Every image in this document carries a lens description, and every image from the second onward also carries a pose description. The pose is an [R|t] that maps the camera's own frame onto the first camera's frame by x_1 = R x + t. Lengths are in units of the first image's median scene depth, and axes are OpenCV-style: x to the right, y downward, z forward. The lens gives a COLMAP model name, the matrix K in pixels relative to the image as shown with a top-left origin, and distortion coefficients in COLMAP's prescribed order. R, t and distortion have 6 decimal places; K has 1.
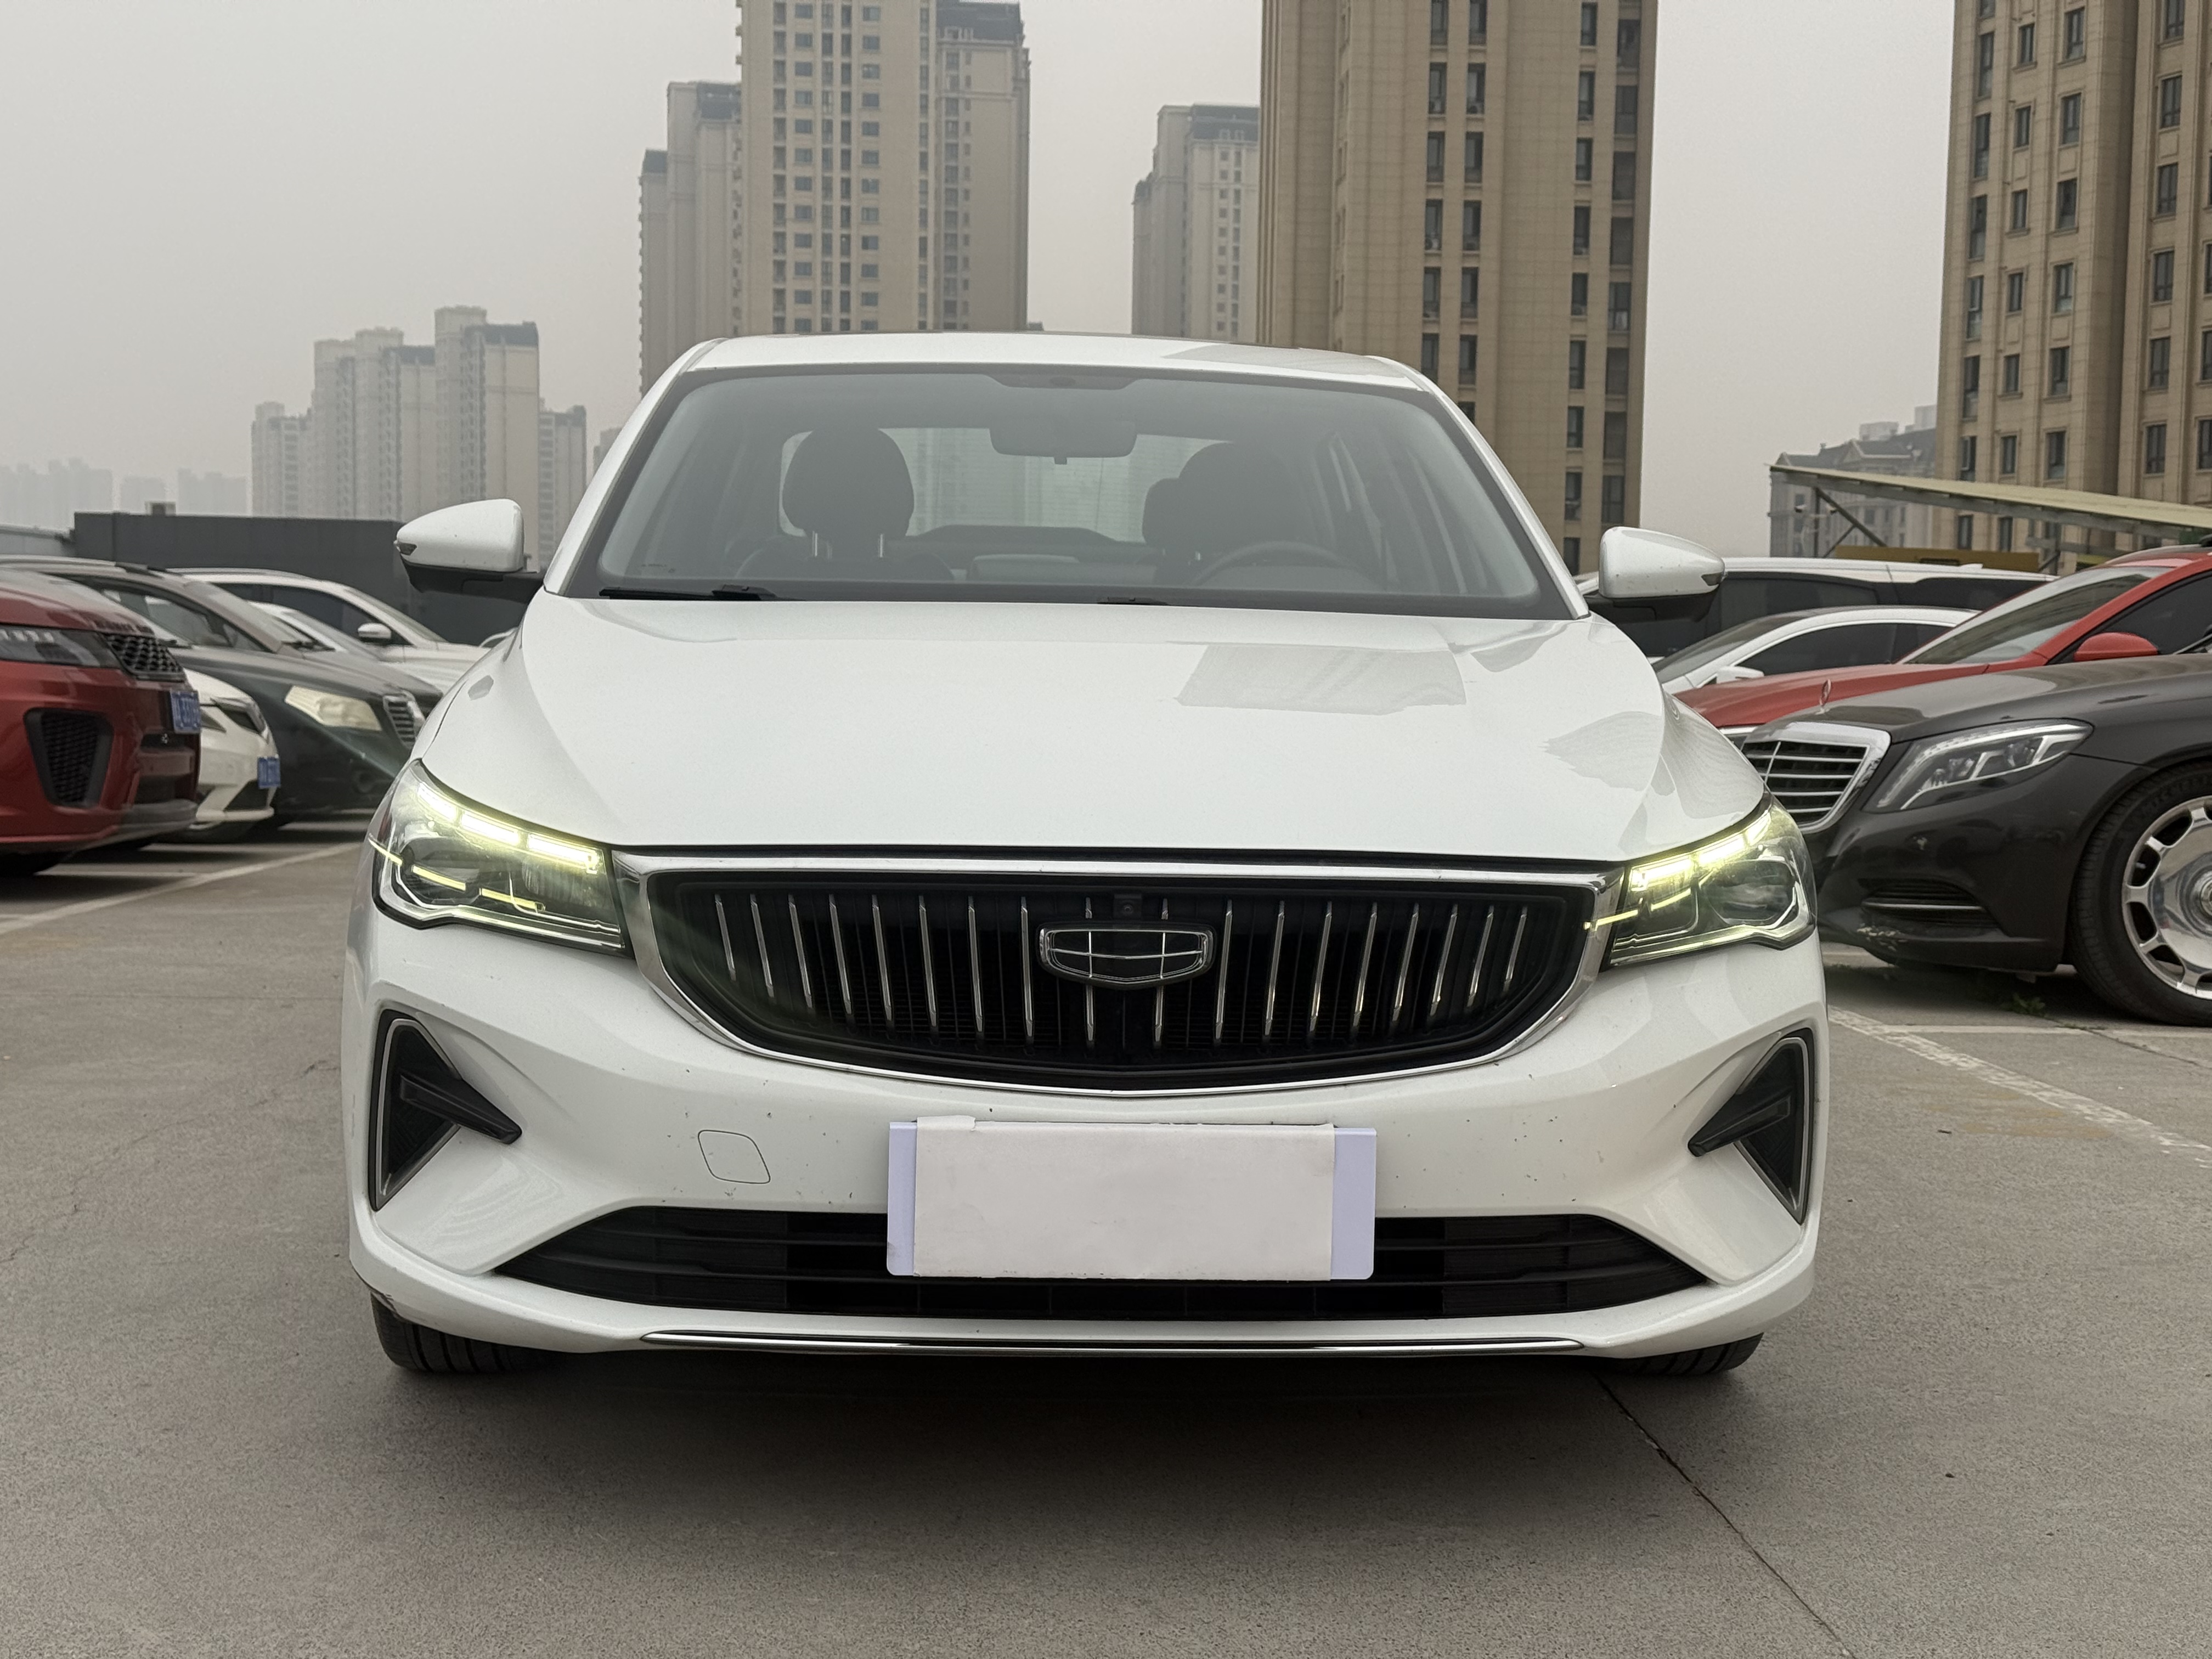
lens RADIAL K [[3053.5, 0, 1106.0], [0, 3053.5, 829.5], [0, 0, 1]] dist [0.225438, -0.546074]
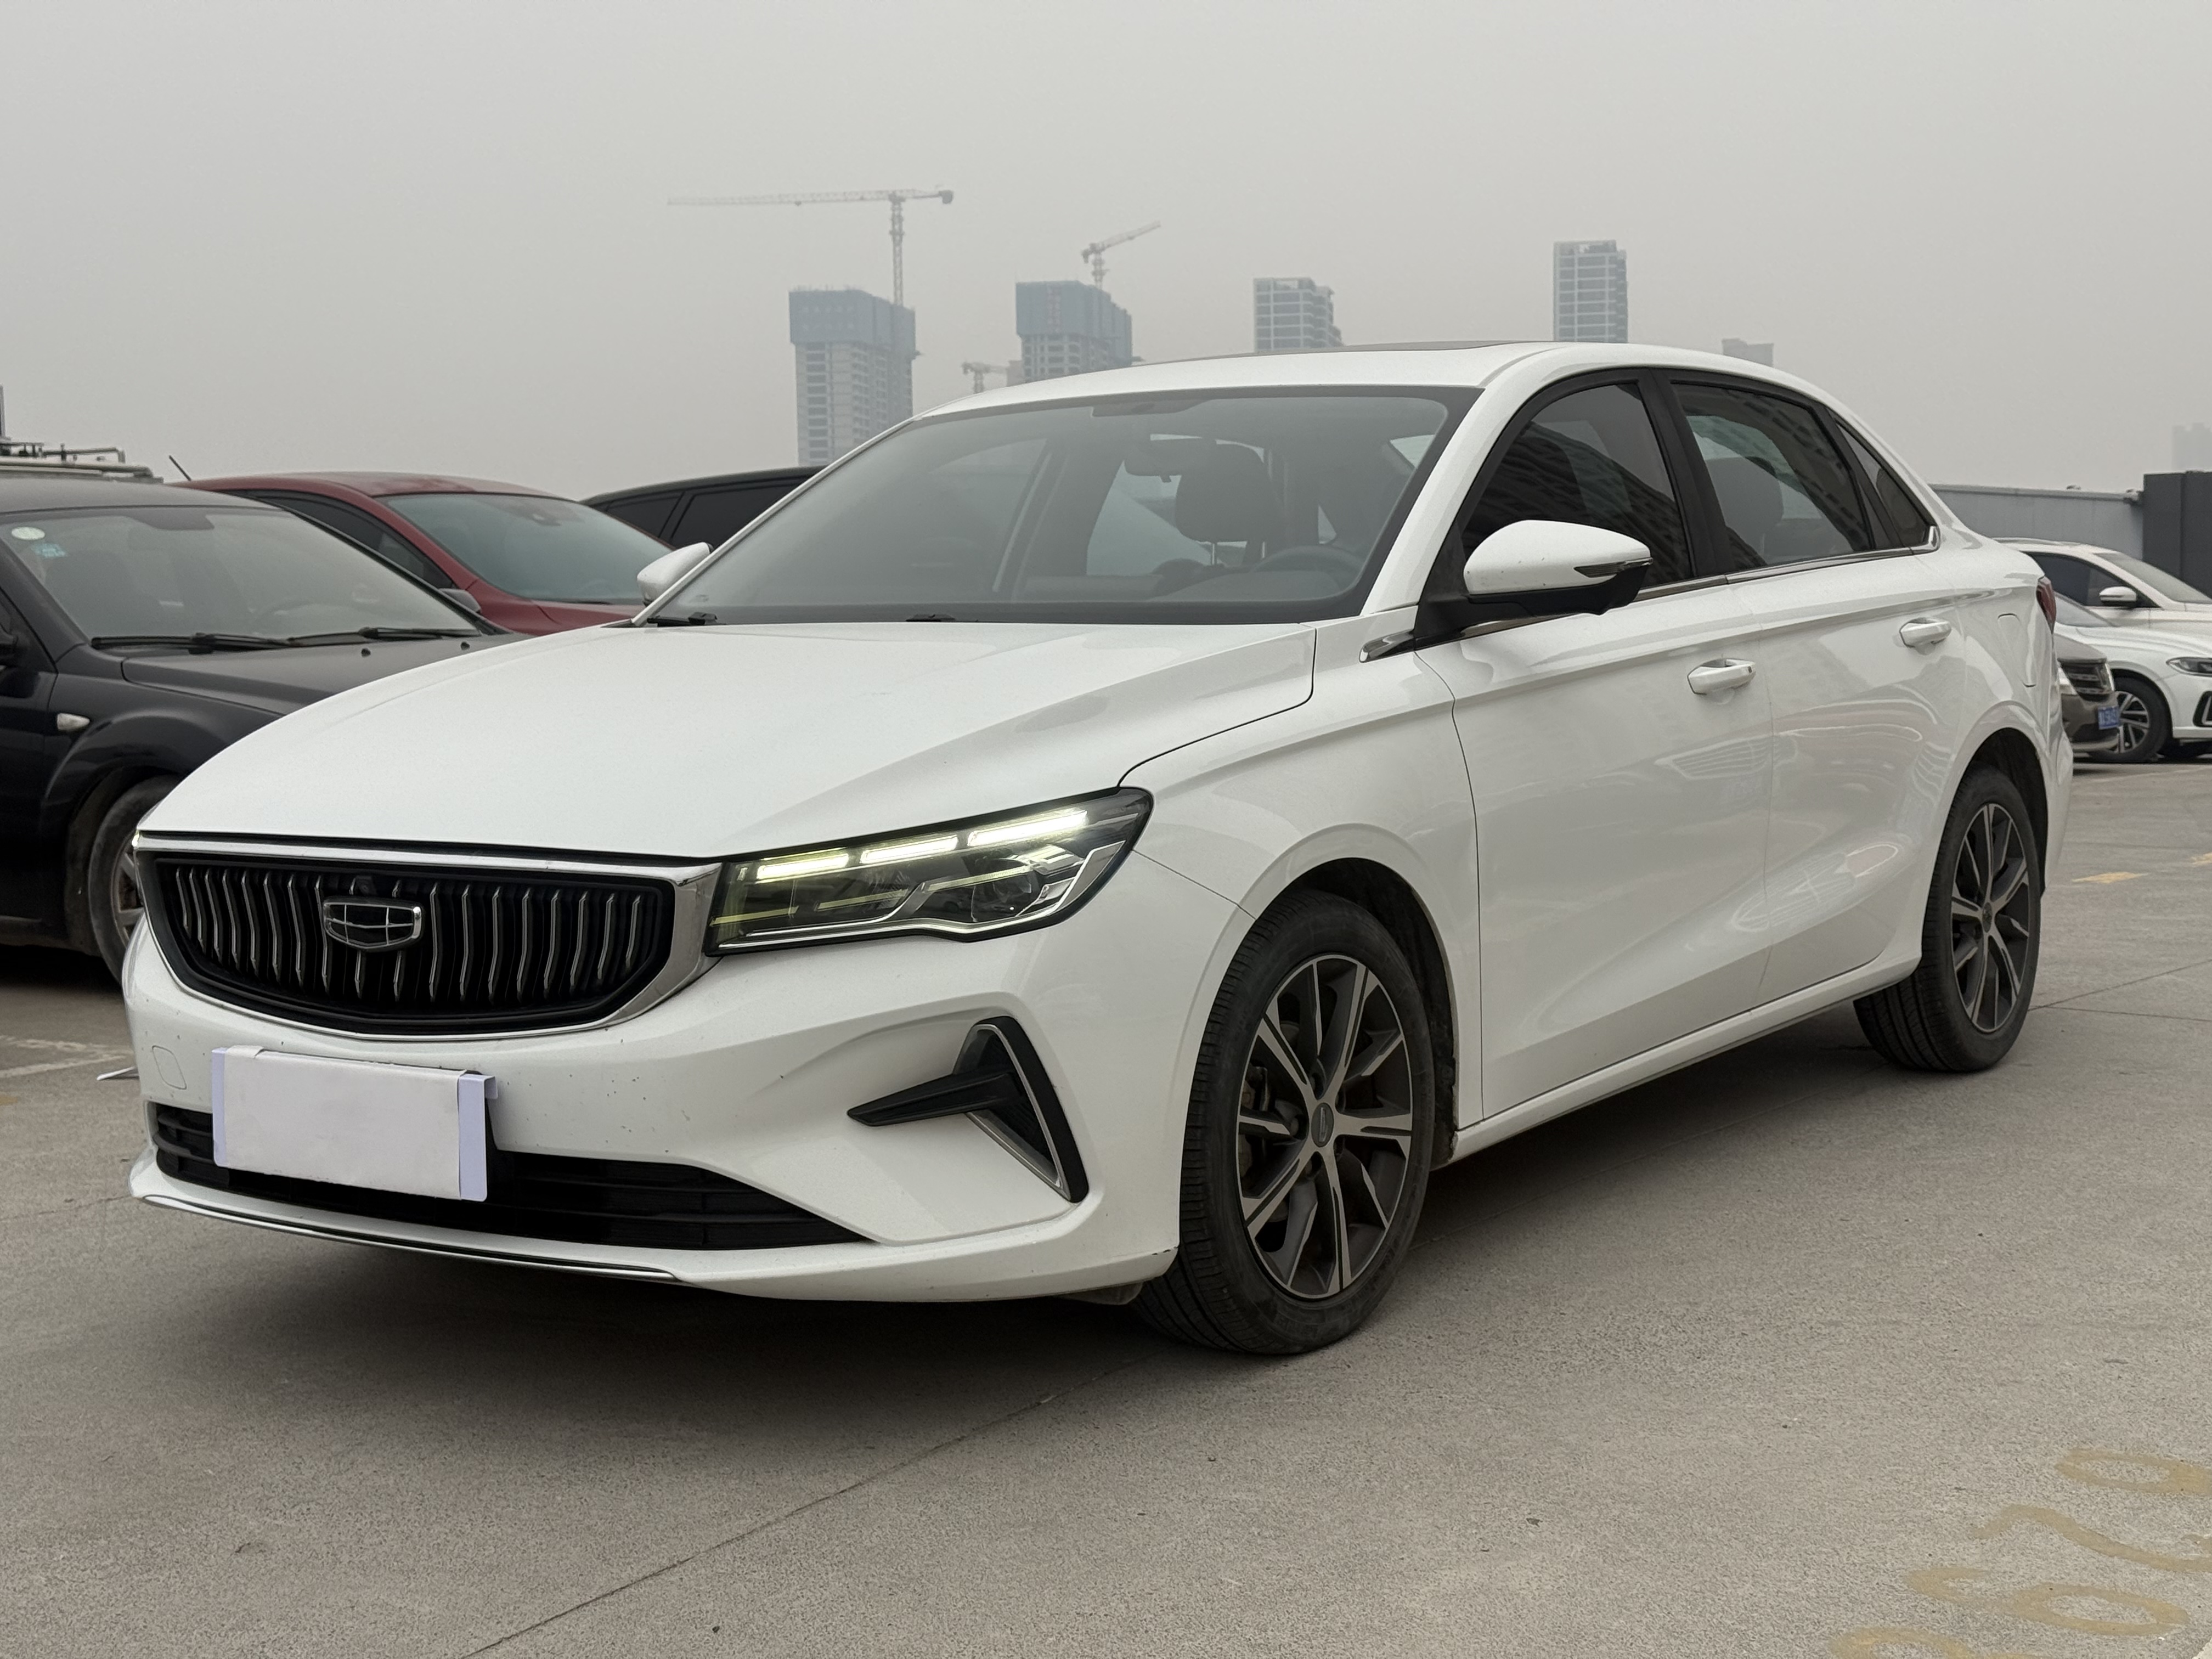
lens RADIAL K [[3053.5, 0, 1106.0], [0, 3053.5, 829.5], [0, 0, 1]] dist [0.225438, -0.546074]
pose [[0.785979, 0.016364, -0.618036, 0.121597], [-0.008454, 0.999841, 0.015722, -0.002340], [0.618195, -0.007133, 0.785992, 0.024686]]
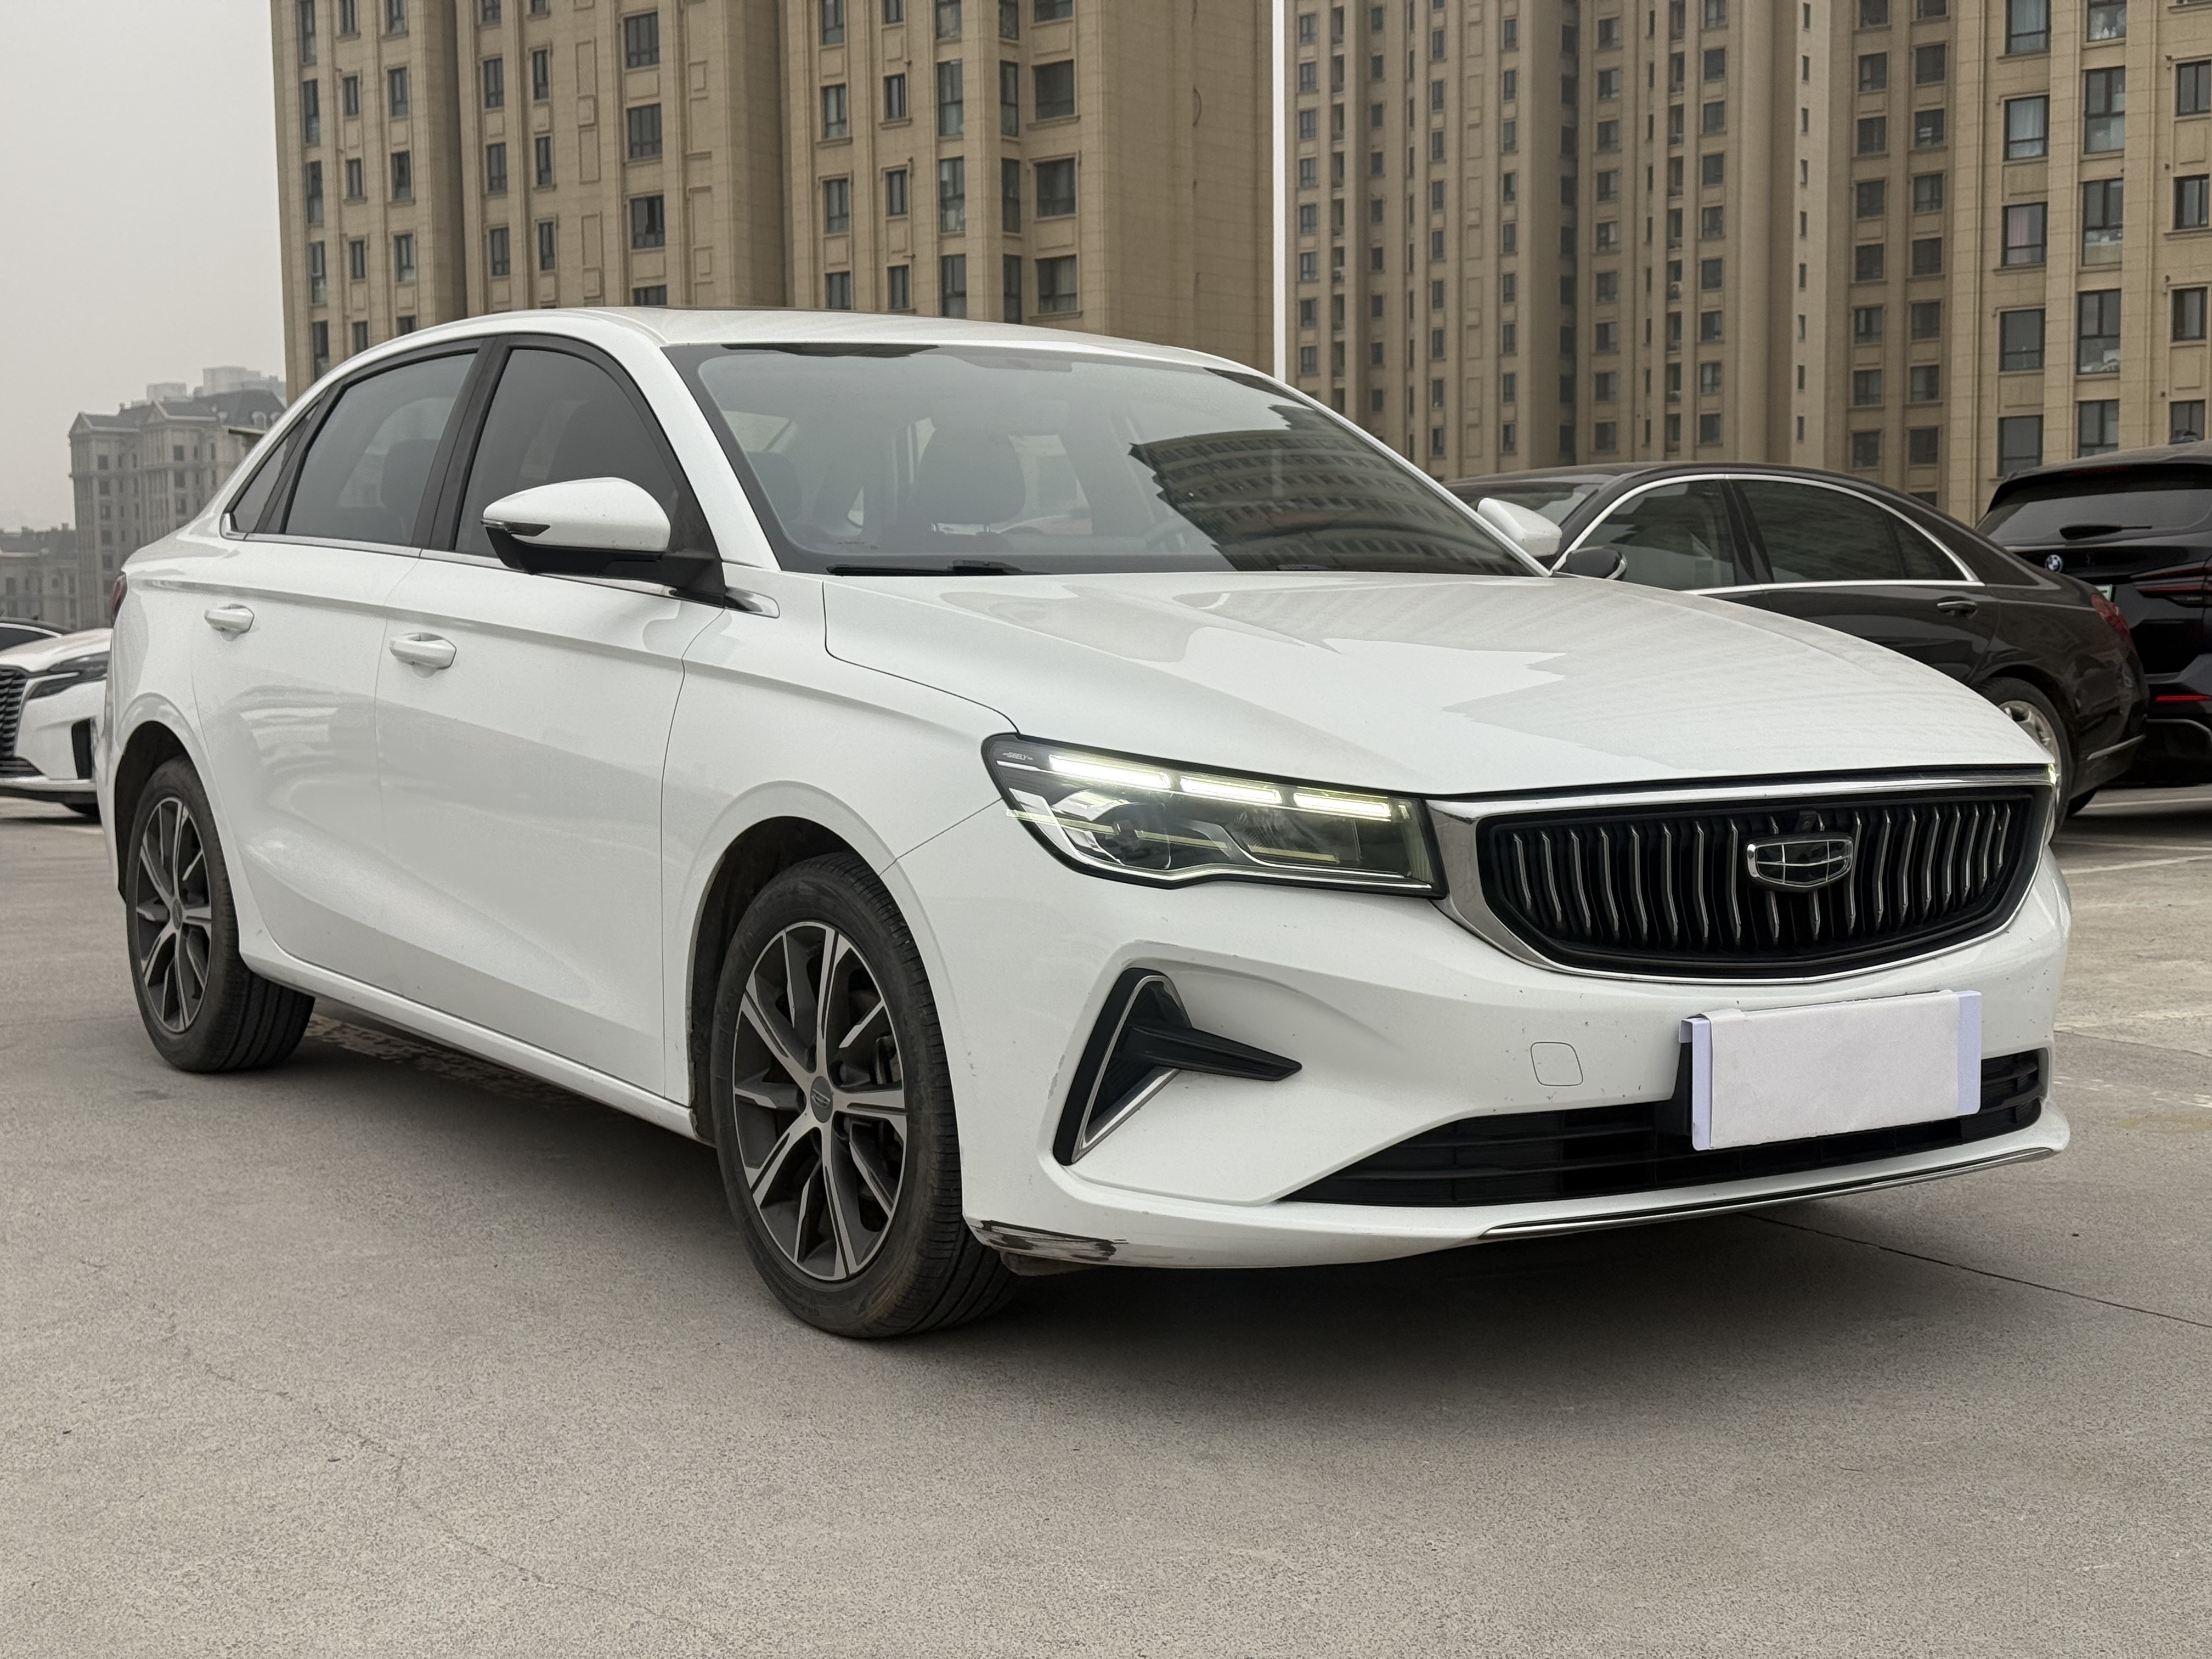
lens RADIAL K [[3053.5, 0, 1106.0], [0, 3053.5, 829.5], [0, 0, 1]] dist [0.225438, -0.546074]
pose [[0.860601, -0.062259, 0.505461, -0.099239], [0.056352, 0.998046, 0.026987, -0.002260], [-0.506153, 0.005259, 0.862428, 0.013430]]
